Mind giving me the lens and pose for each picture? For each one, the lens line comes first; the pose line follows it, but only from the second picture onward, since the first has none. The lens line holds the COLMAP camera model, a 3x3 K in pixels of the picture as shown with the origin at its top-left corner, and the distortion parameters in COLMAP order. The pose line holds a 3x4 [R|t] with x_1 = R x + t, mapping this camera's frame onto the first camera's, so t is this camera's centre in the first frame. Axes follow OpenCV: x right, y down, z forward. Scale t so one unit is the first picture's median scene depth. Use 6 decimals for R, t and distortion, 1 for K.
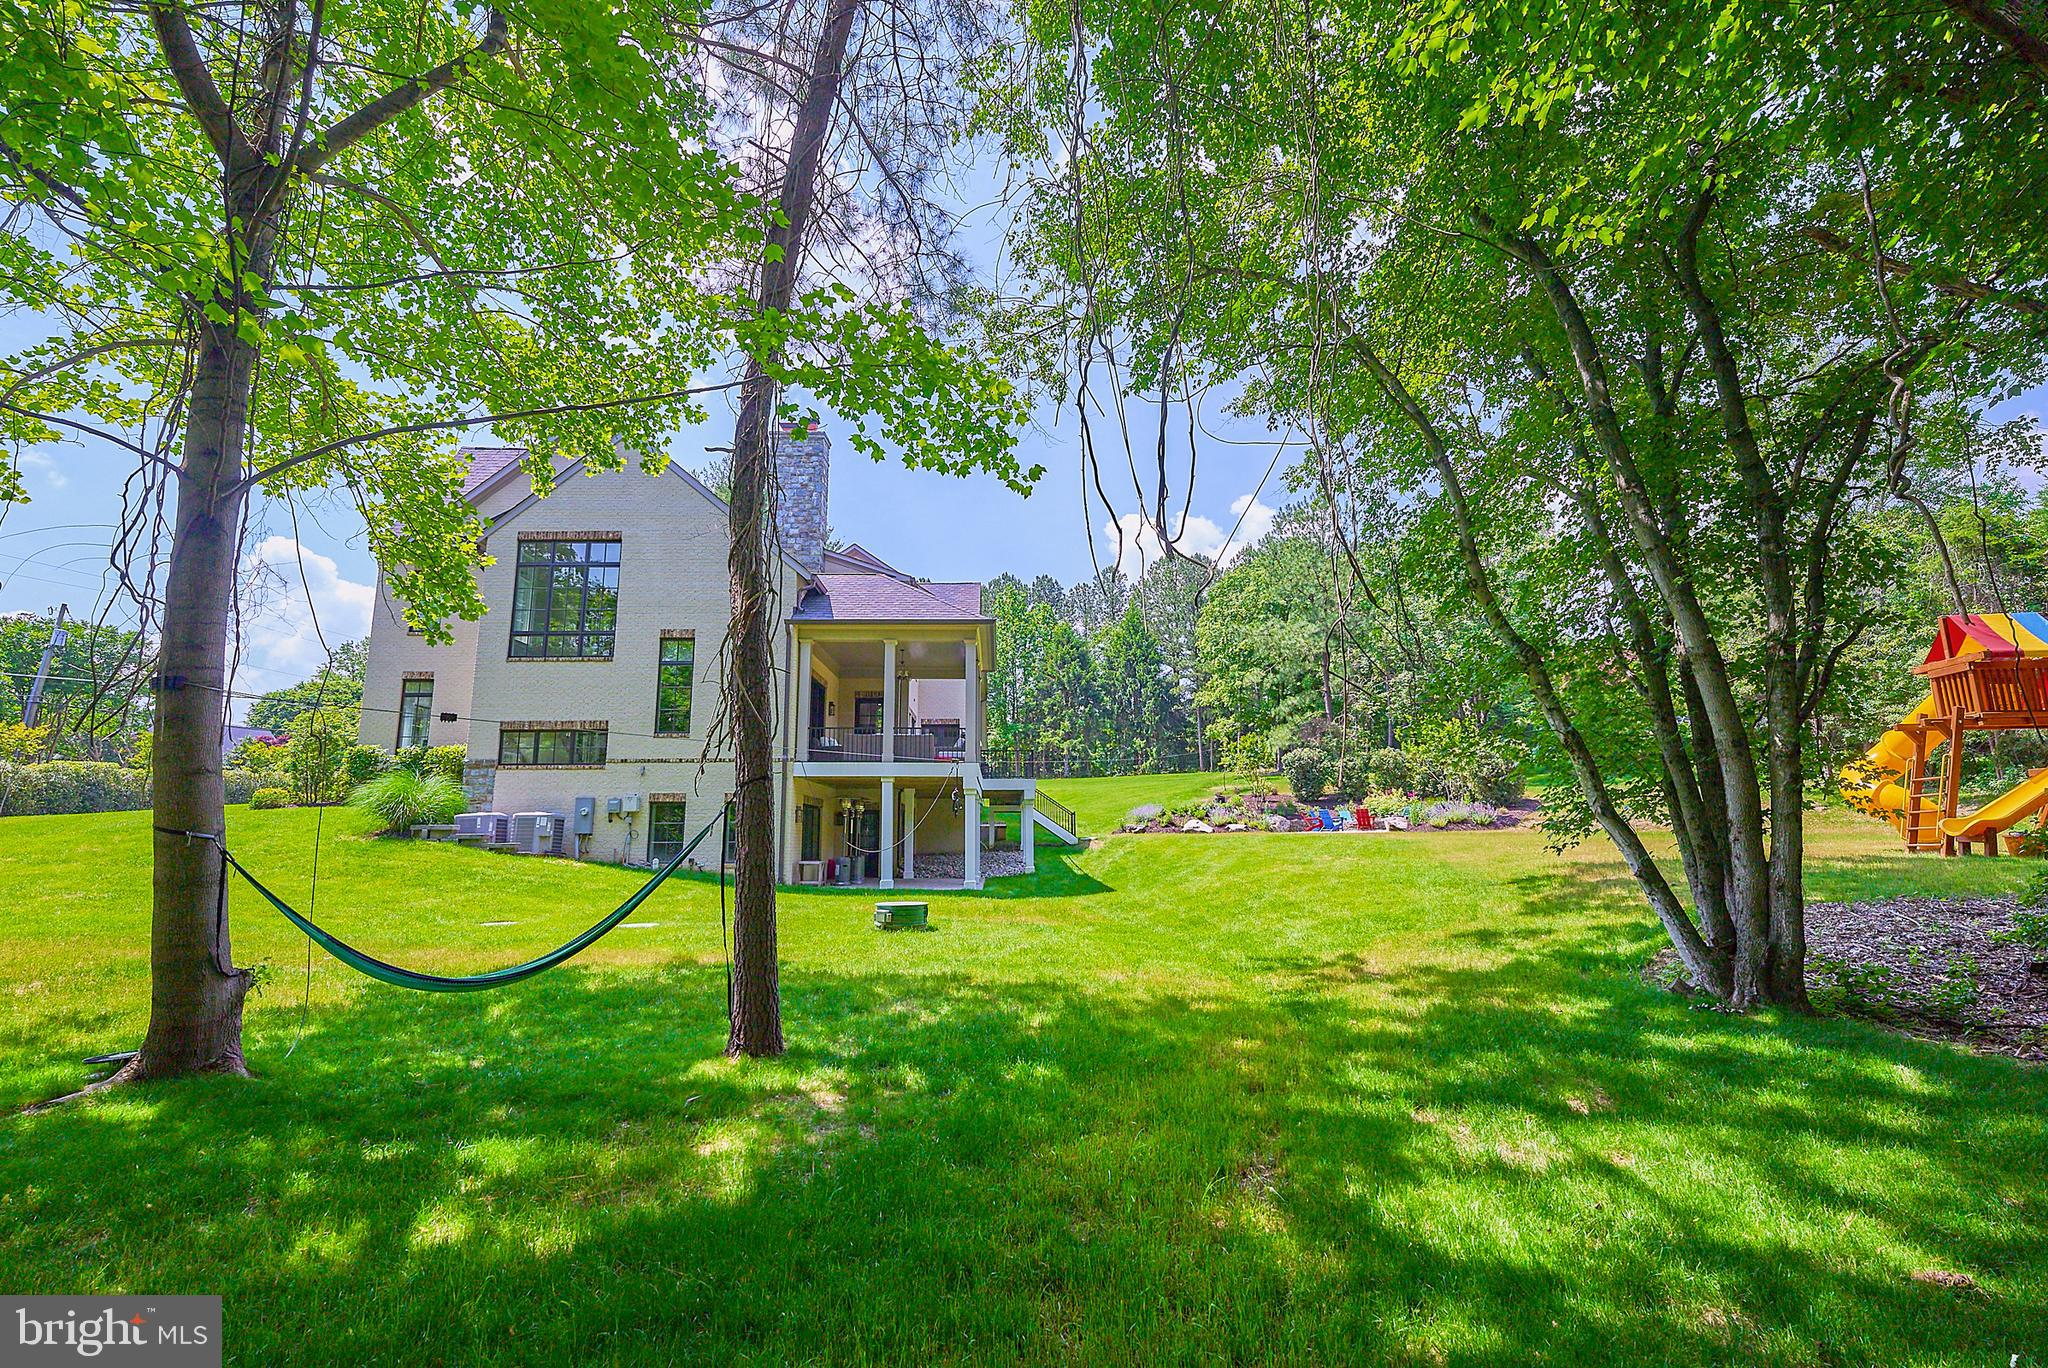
lens RADIAL K [[900.0, 0, 1024.0], [0, 900.0, 684.0], [0, 0, 1]] dist [-0.002971, -0.000463]
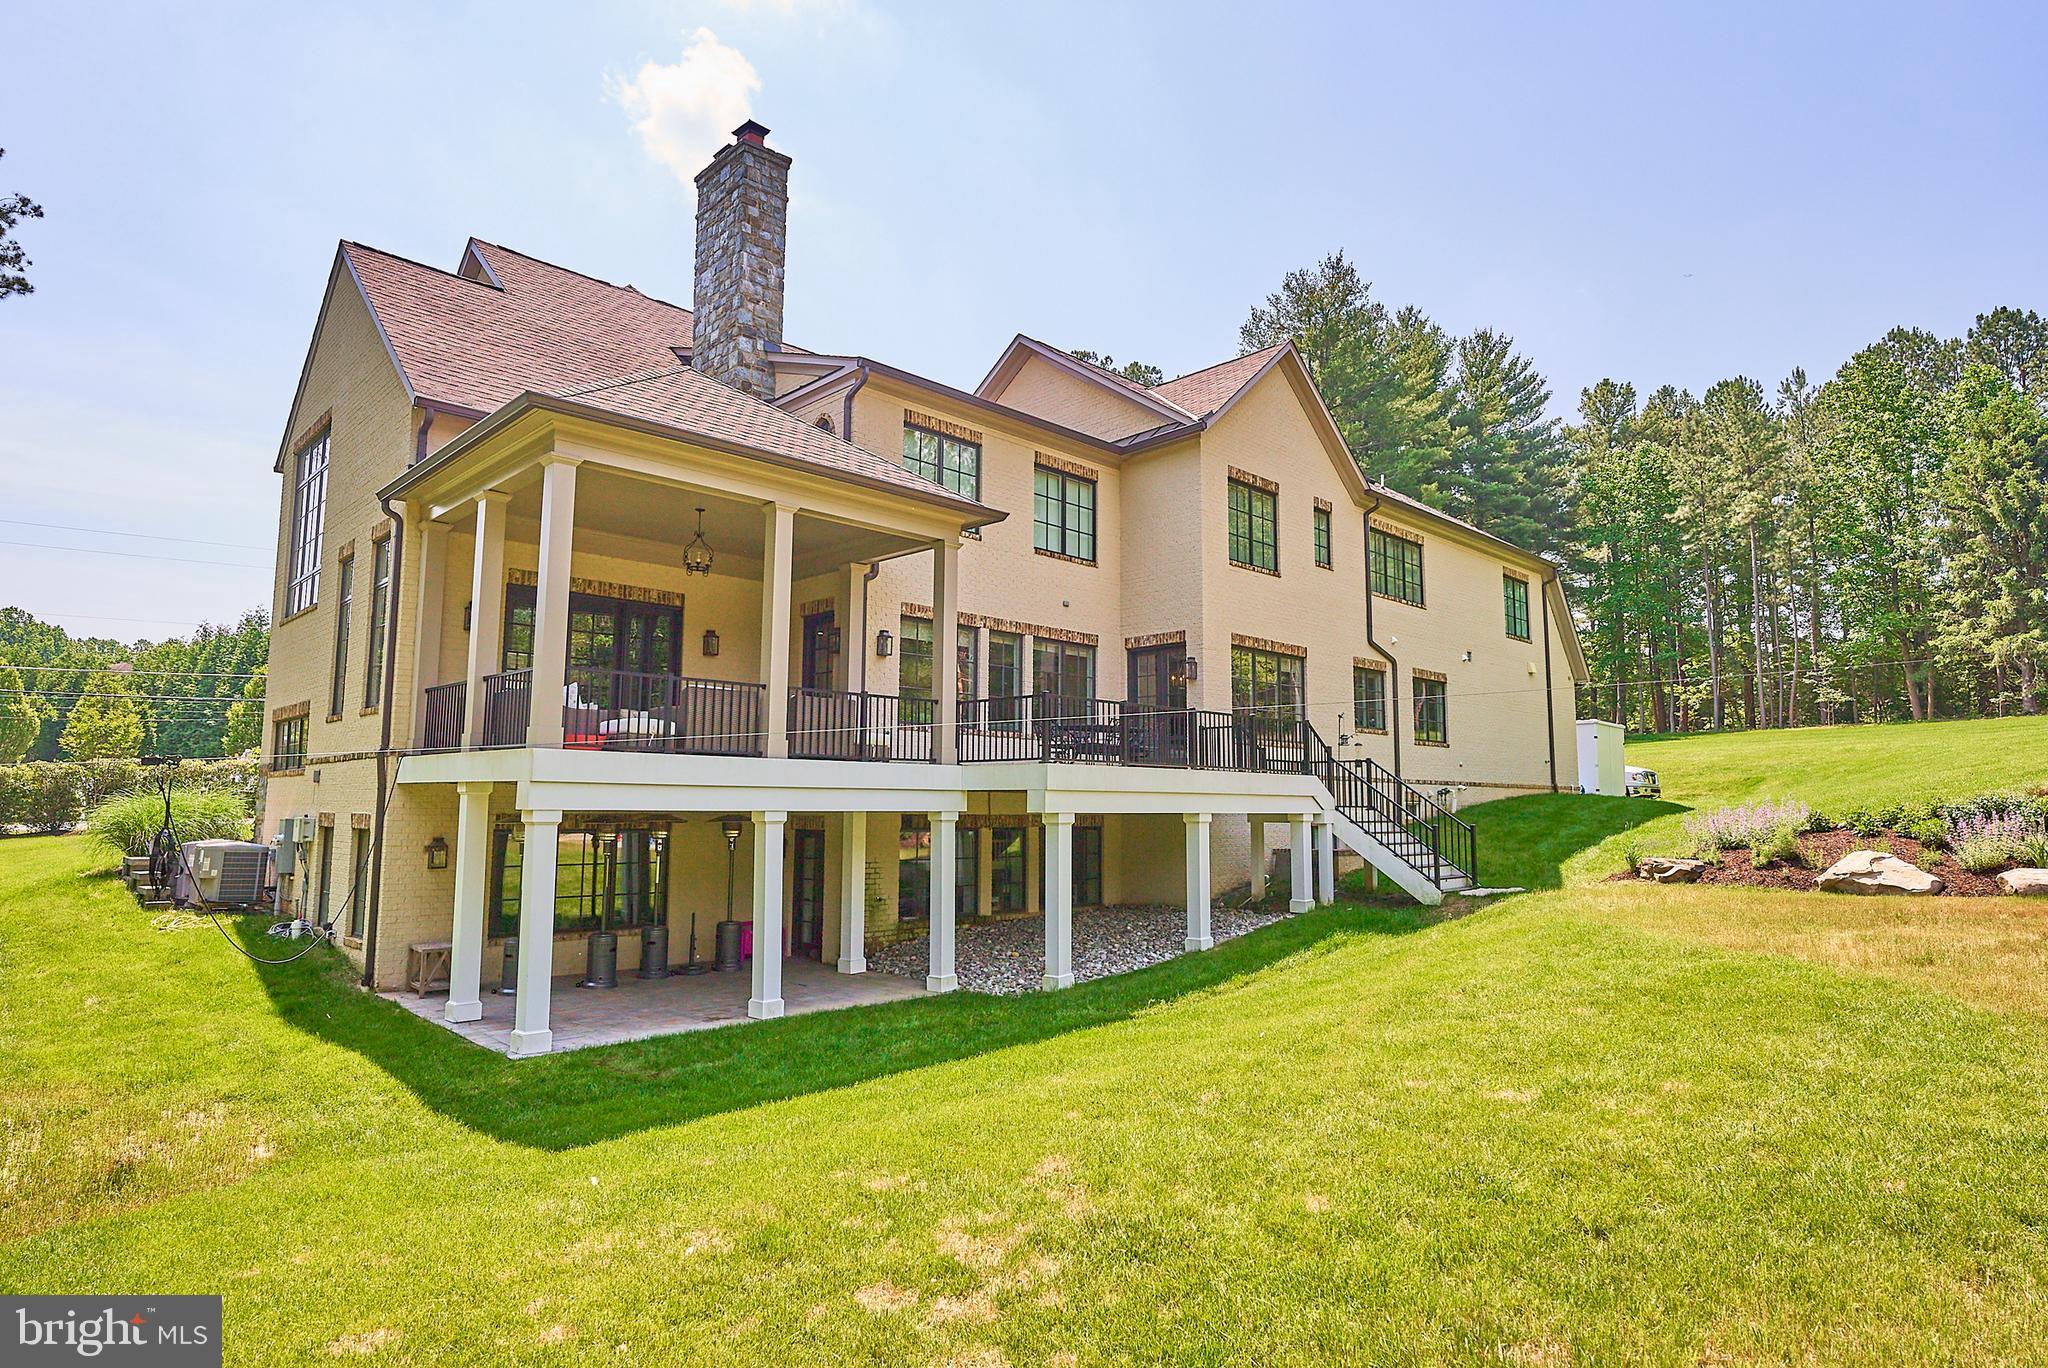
lens RADIAL K [[1133.2, 0, 1024.0], [0, 1133.2, 684.0], [0, 0, 1]] dist [-0.000652, 0.000040]
pose [[0.678763, -0.071966, -0.730823, 0.129494], [0.115456, 0.993268, 0.009422, 0.021420], [0.725225, -0.090773, 0.682502, 0.216580]]
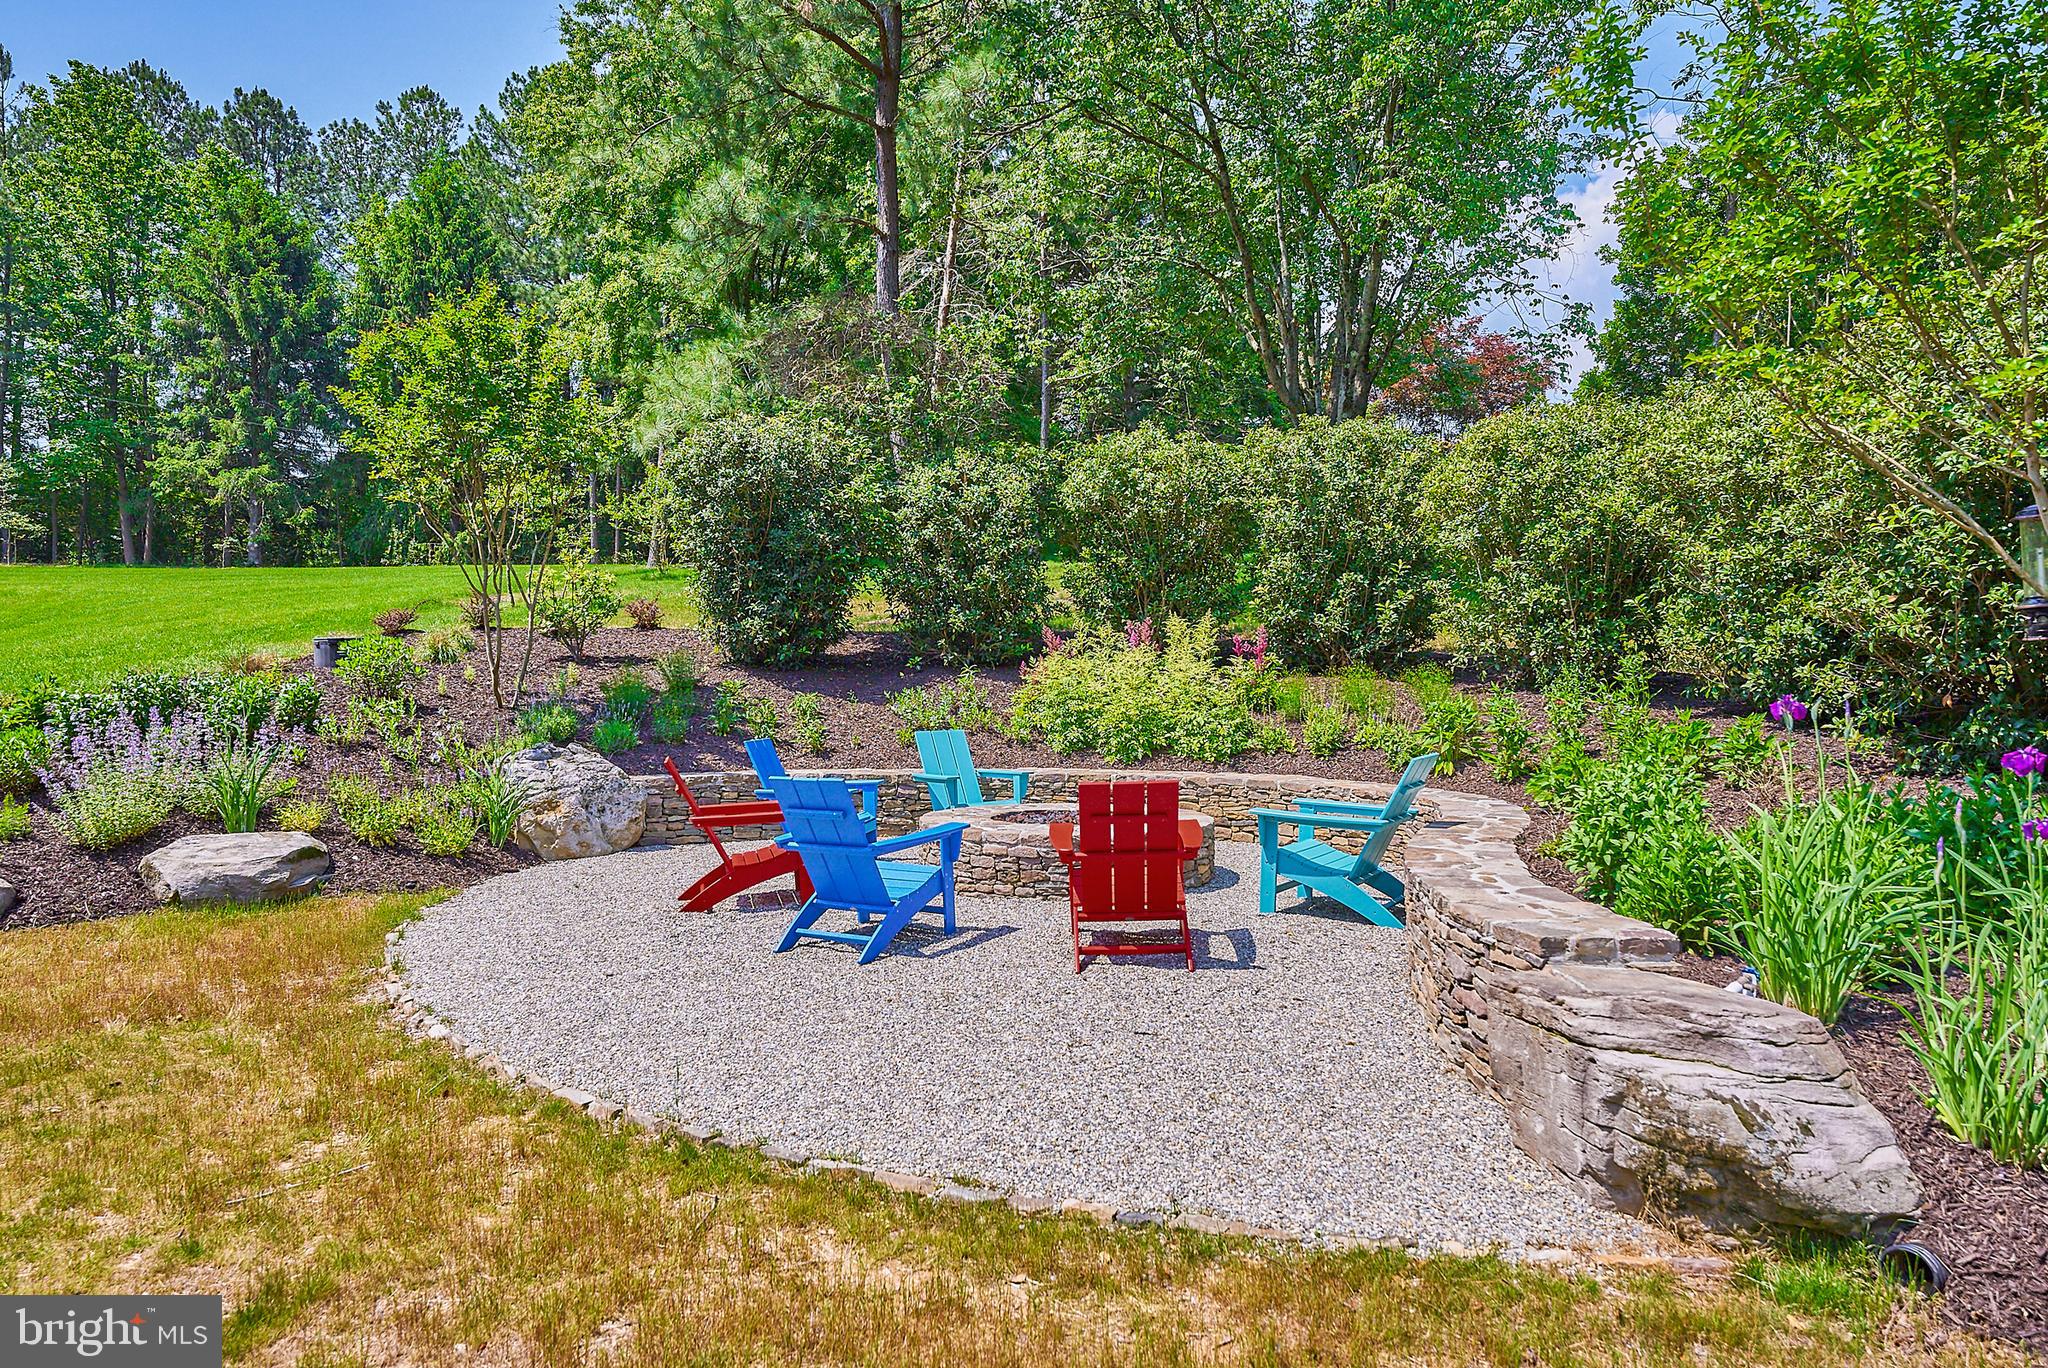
lens RADIAL K [[1284.0, 0, 1024.0], [0, 1284.0, 684.0], [0, 0, 1]] dist [0.001006, 0.000490]
pose [[0.904471, 0.001924, 0.426530, 0.117961], [-0.075608, 0.984877, 0.155888, 0.040902], [-0.419780, -0.173245, 0.890938, 0.346394]]
